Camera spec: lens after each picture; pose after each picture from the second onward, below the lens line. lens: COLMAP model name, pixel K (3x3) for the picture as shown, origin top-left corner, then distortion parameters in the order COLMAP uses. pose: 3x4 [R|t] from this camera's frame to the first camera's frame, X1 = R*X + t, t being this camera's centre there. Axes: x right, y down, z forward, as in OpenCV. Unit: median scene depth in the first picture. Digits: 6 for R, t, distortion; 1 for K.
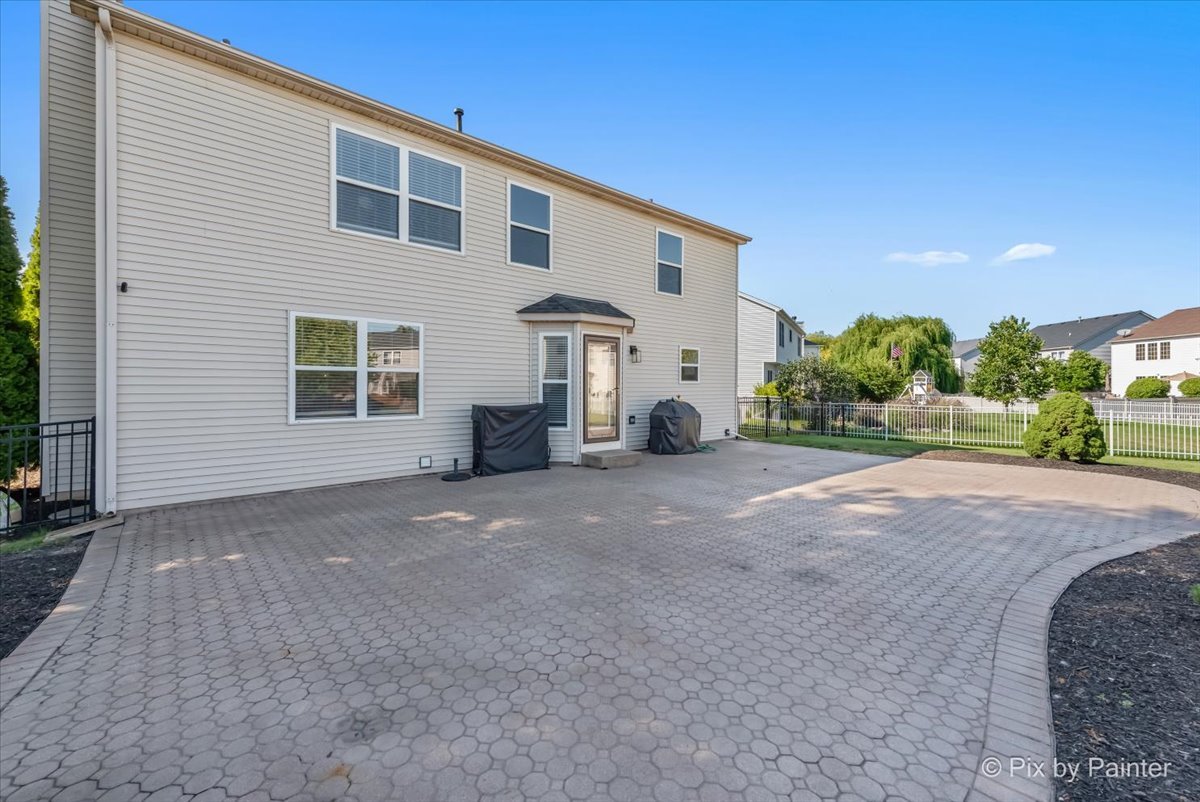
lens RADIAL K [[504.4, 0, 600.0], [0, 504.4, 401.0], [0, 0, 1]] dist [-0.000065, -0.000079]
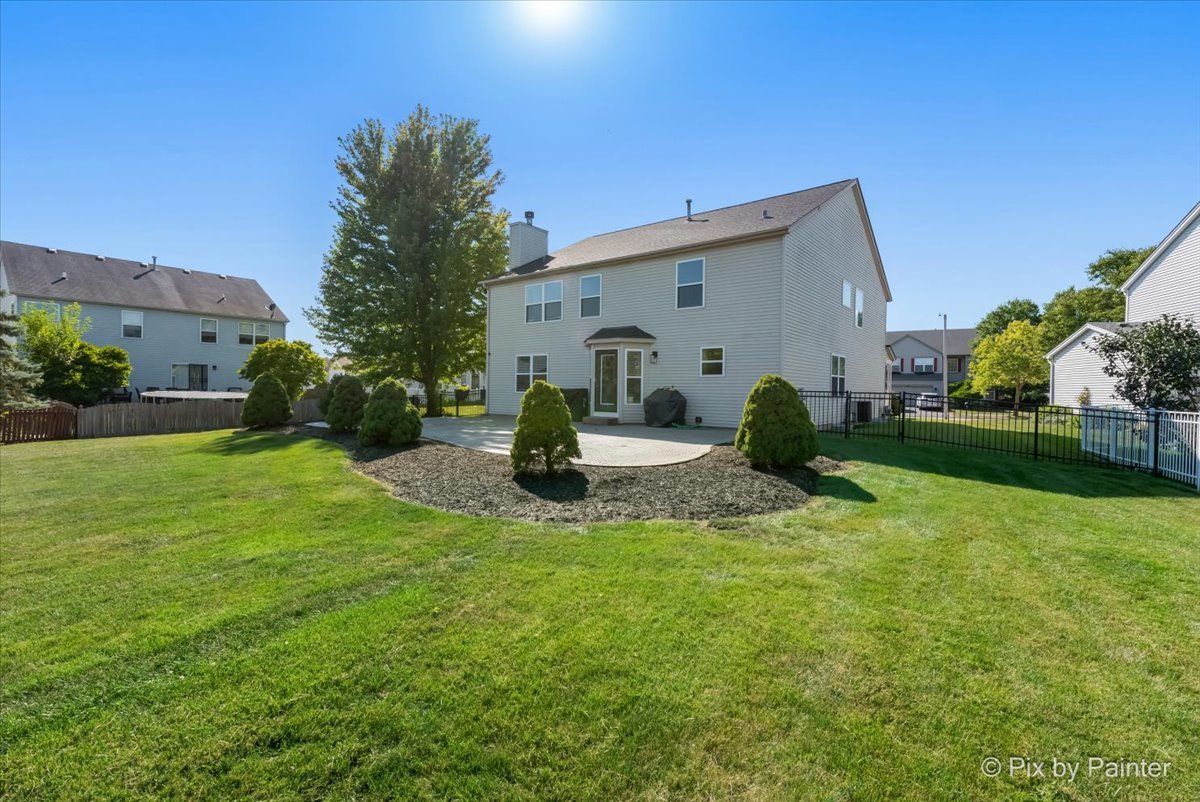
lens RADIAL K [[504.4, 0, 600.0], [0, 504.4, 401.0], [0, 0, 1]] dist [-0.000065, -0.000079]
pose [[0.143311, 0.037177, -0.988979, 1.489723], [-0.030875, 0.998976, 0.033079, -0.010008], [0.989196, 0.025794, 0.144312, 0.635690]]
